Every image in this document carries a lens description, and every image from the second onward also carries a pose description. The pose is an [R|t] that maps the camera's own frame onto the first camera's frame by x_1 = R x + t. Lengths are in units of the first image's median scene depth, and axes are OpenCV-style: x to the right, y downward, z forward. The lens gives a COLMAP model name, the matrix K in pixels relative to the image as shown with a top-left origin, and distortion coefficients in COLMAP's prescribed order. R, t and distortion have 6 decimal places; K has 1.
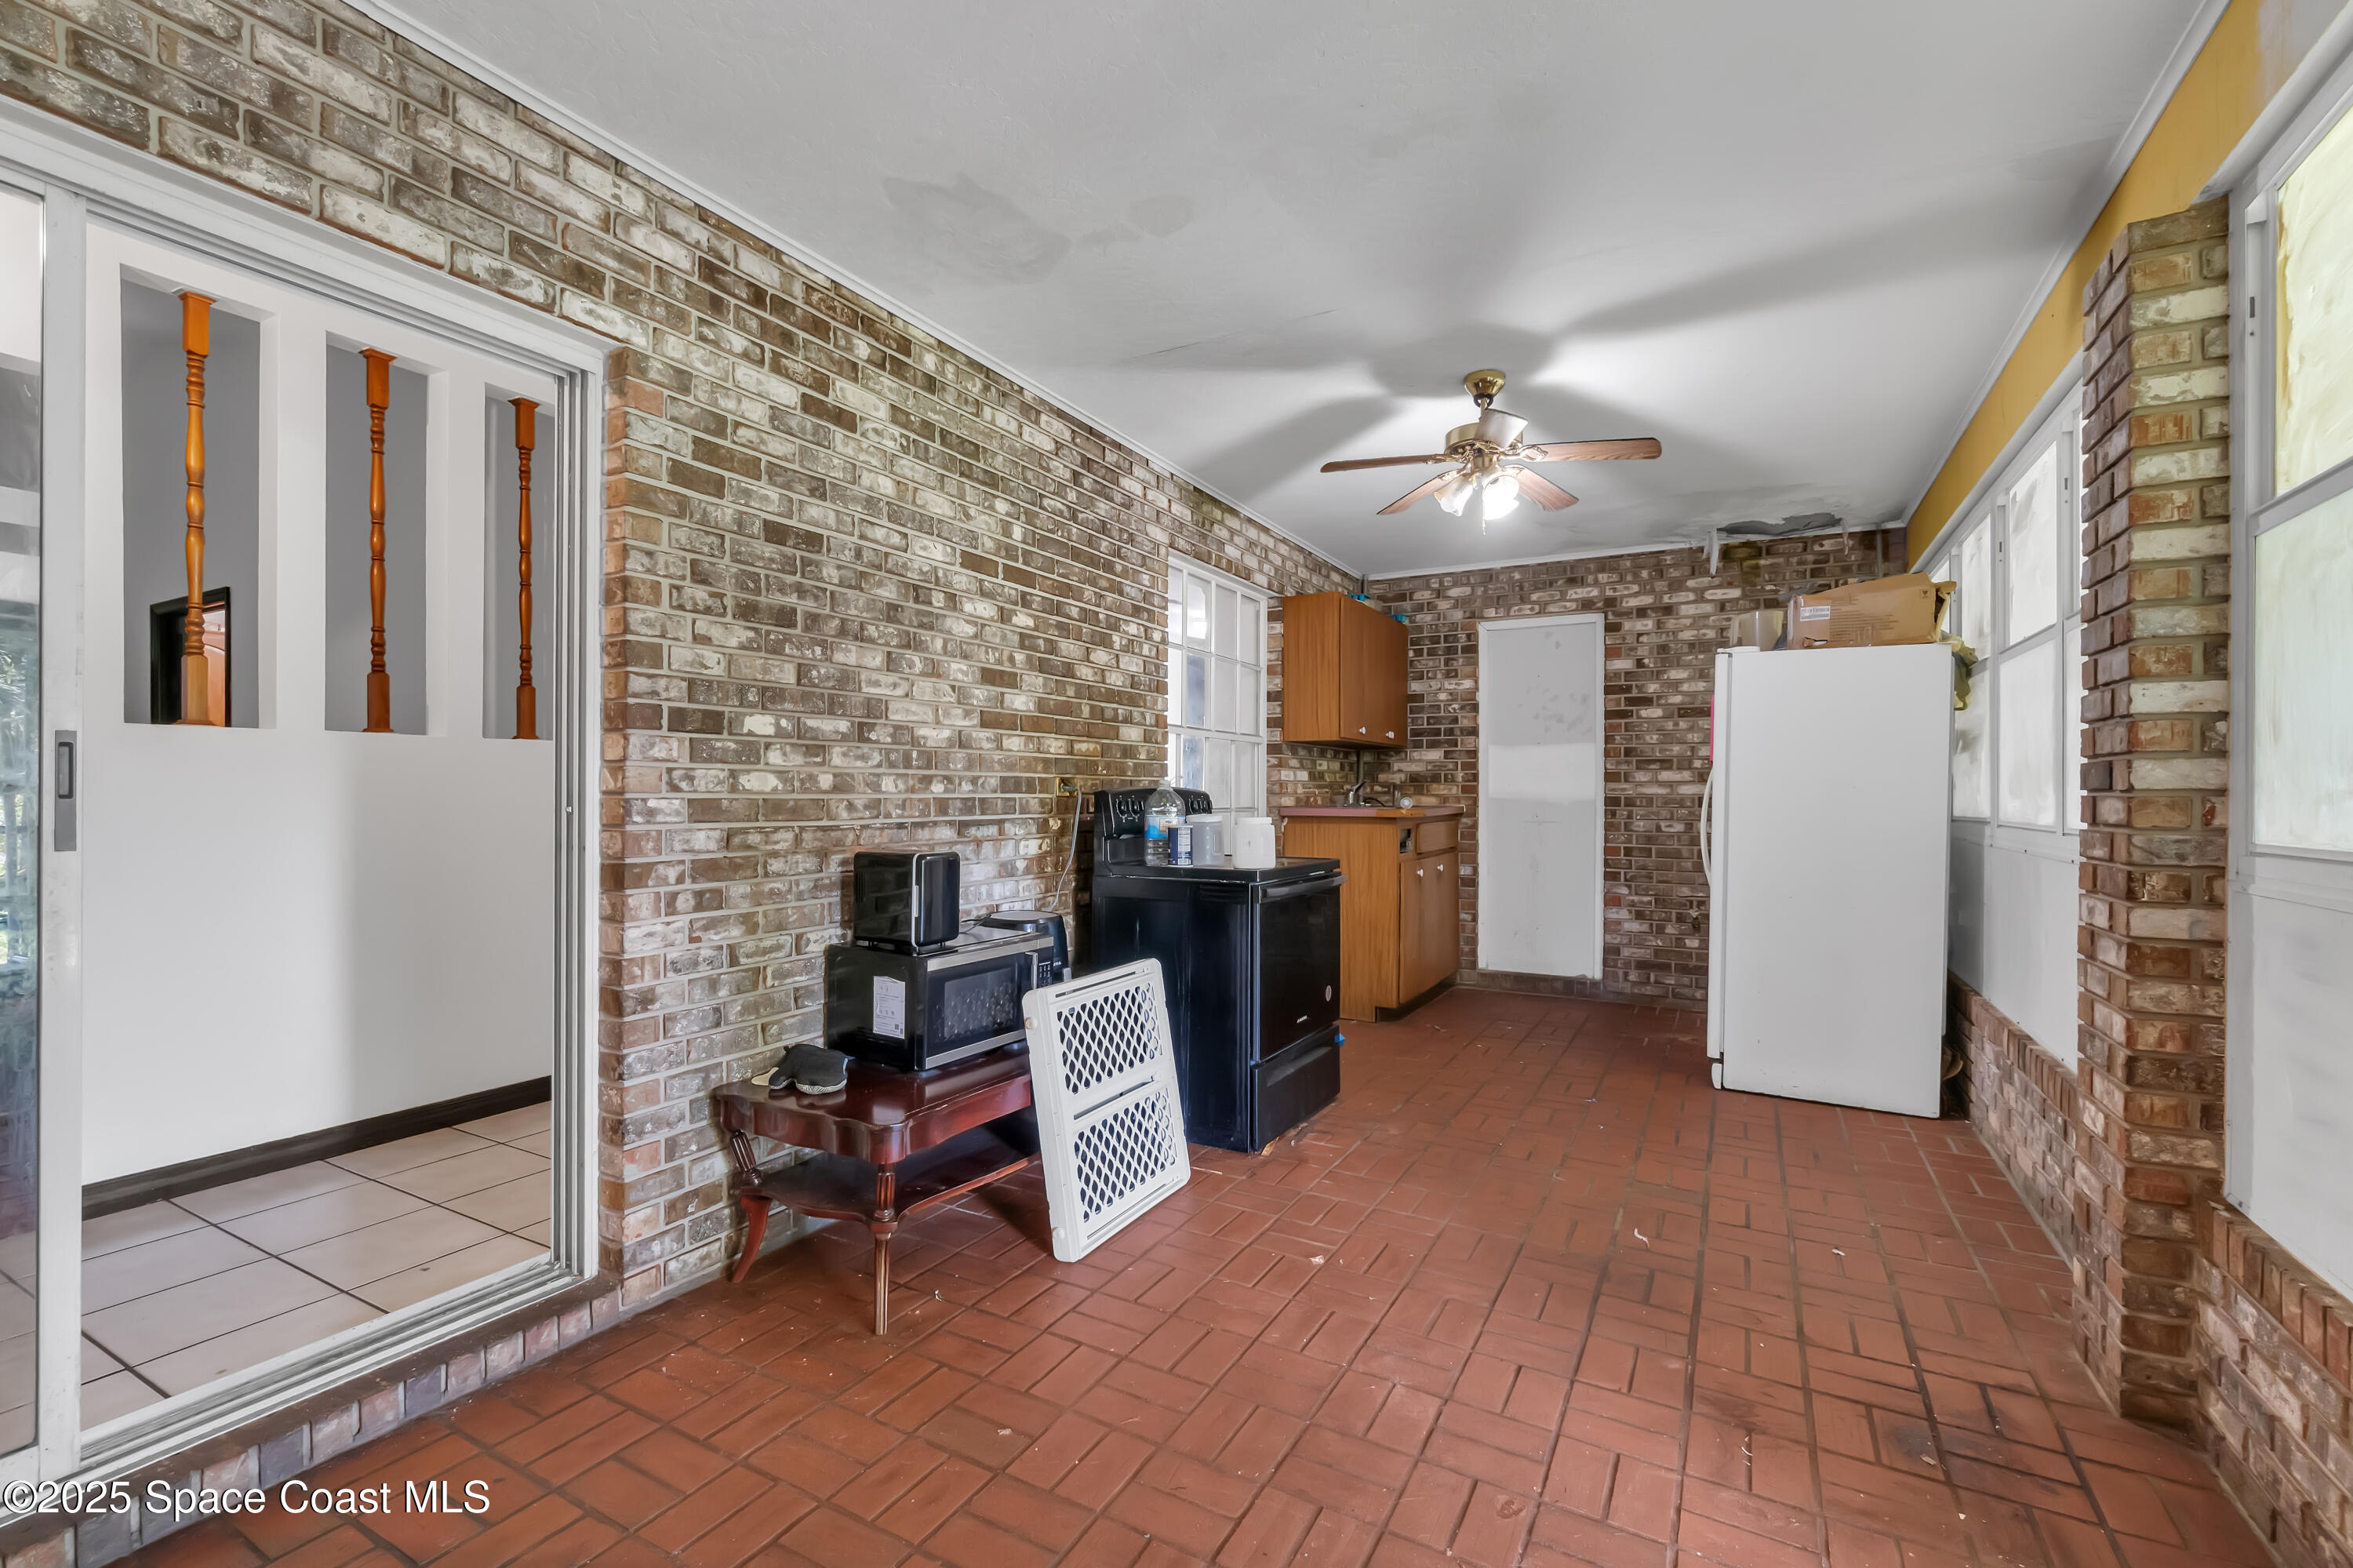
lens RADIAL K [[1013.4, 0, 1171.1], [0, 1013.4, 793.7], [0, 0, 1]] dist [-0.003196, 0.000692]
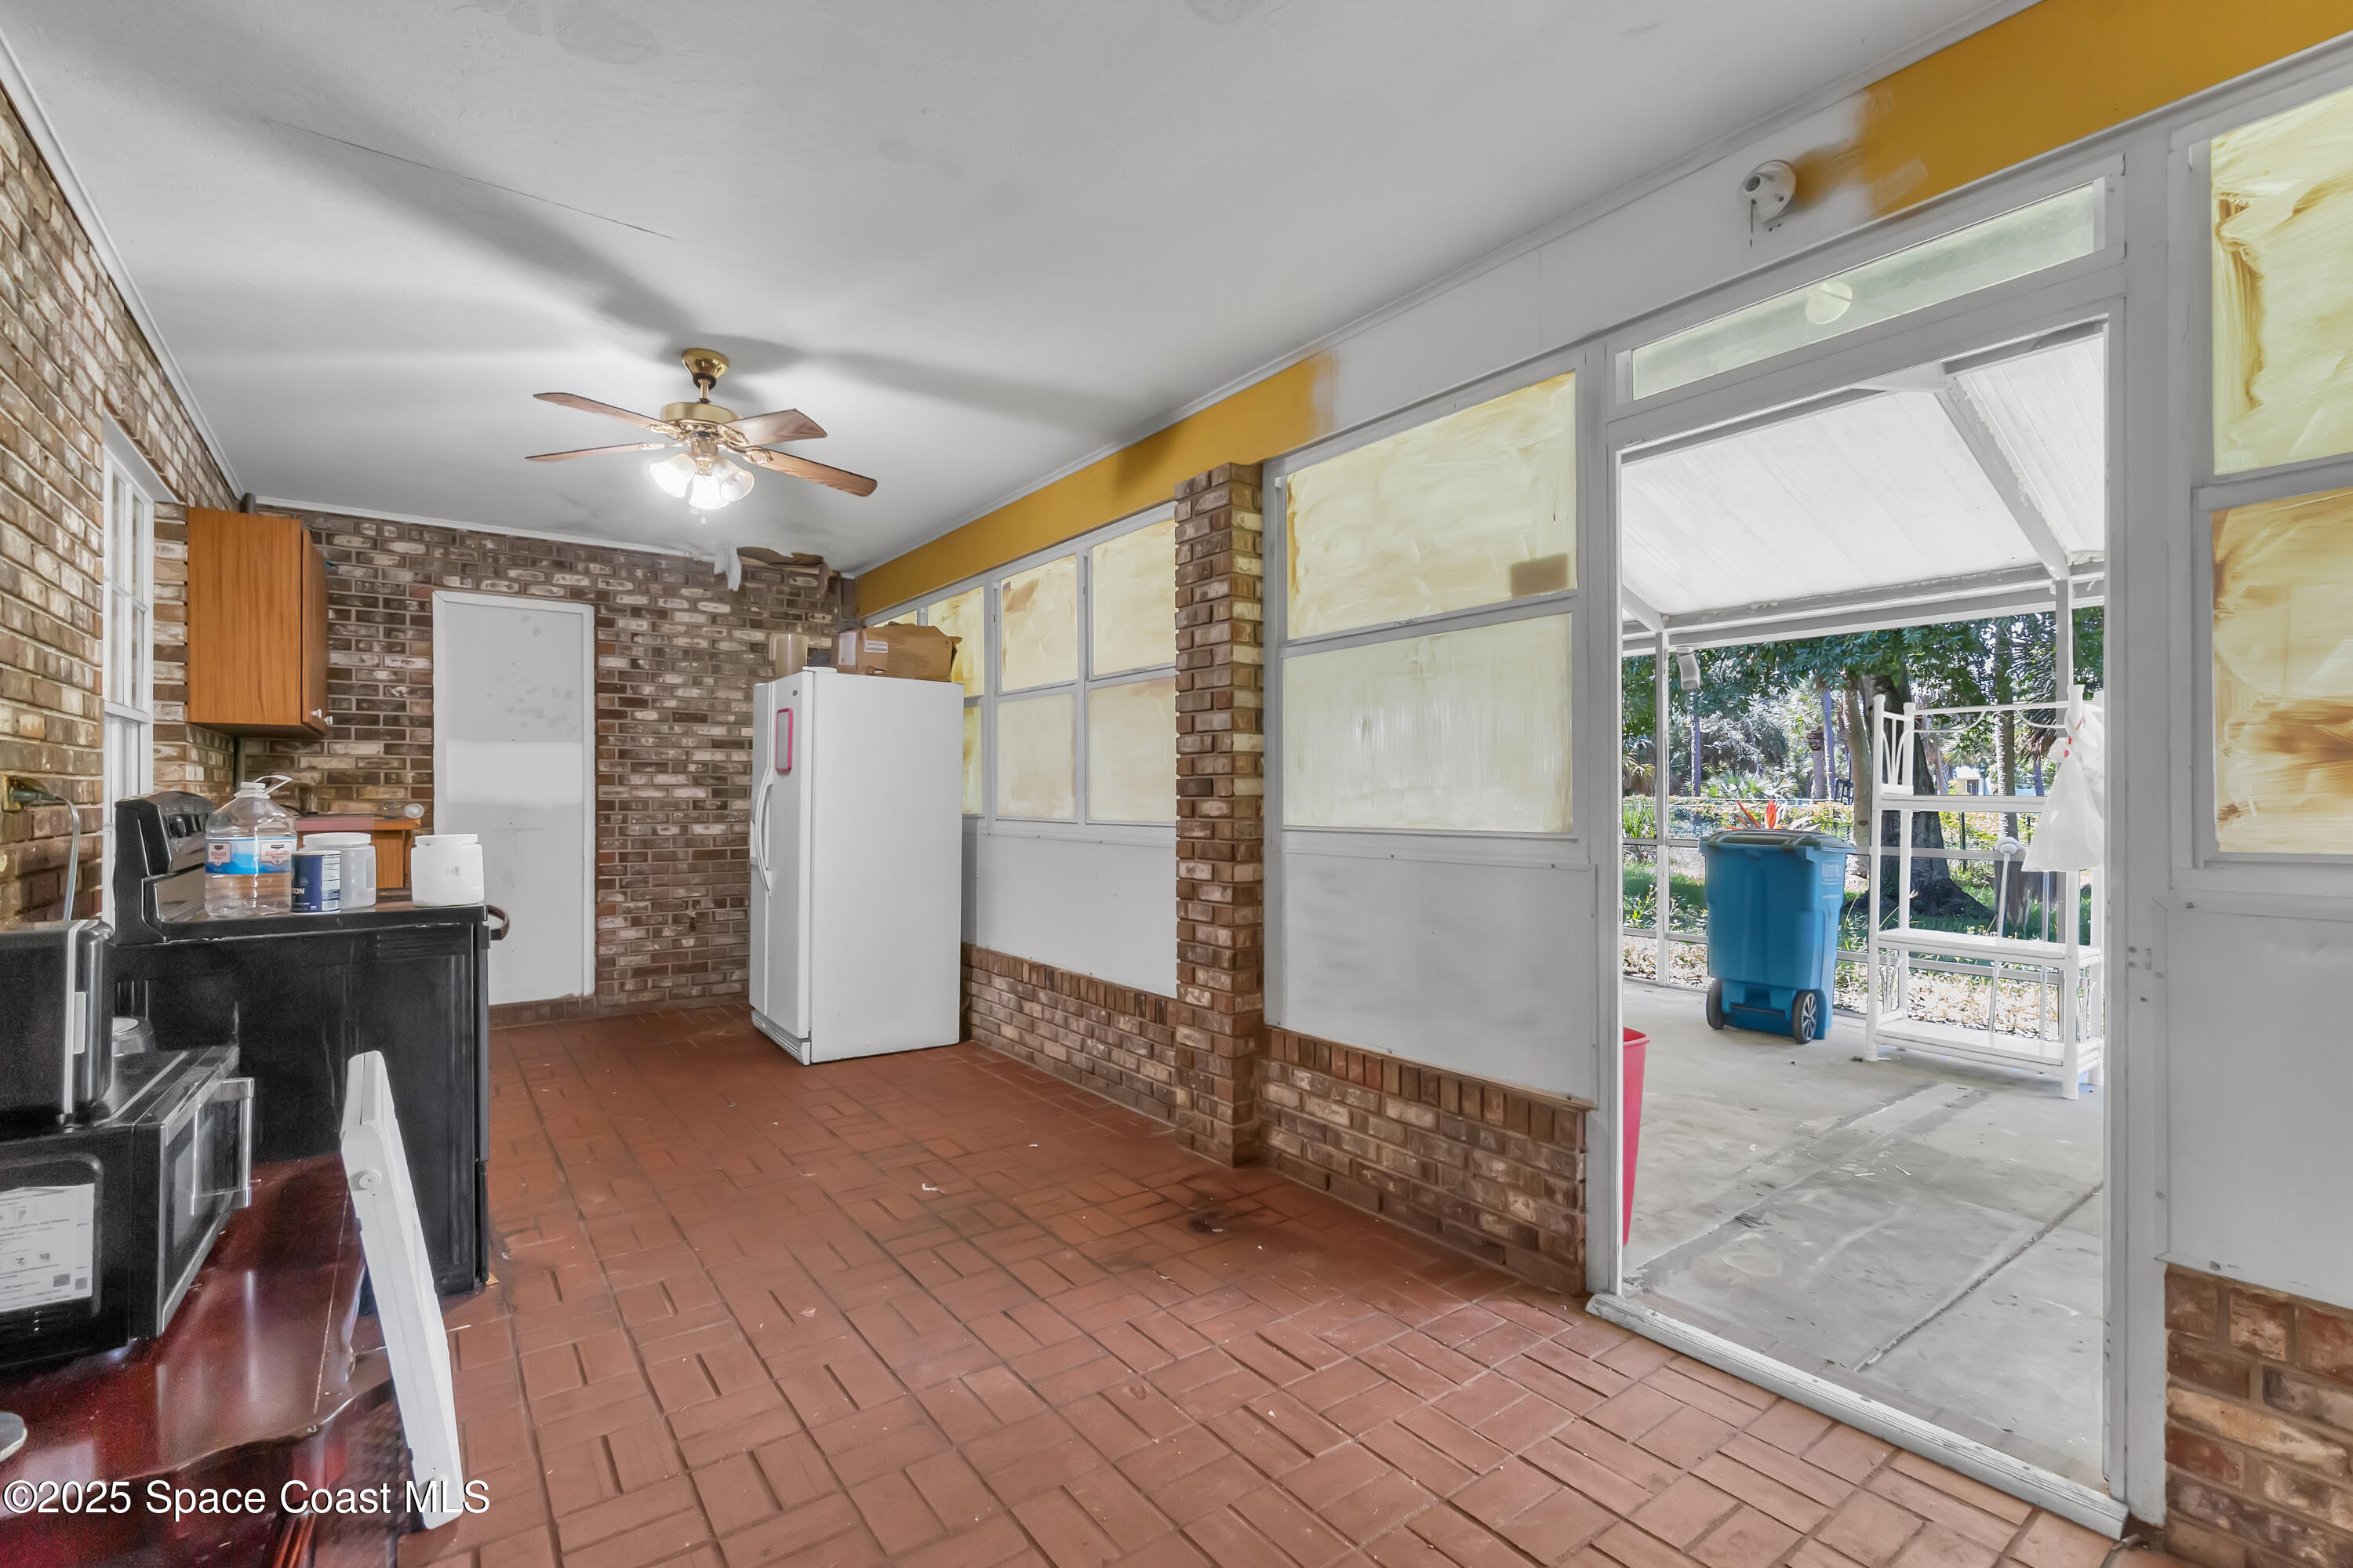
lens RADIAL K [[1013.4, 0, 1164.4], [0, 1013.4, 784.8], [0, 0, 1]] dist [-0.003196, 0.000692]
pose [[0.419470, 0.004939, 0.907756, -0.212221], [0.003014, 0.999972, -0.006833, -0.003642], [-0.907764, 0.005602, 0.419443, 0.128533]]
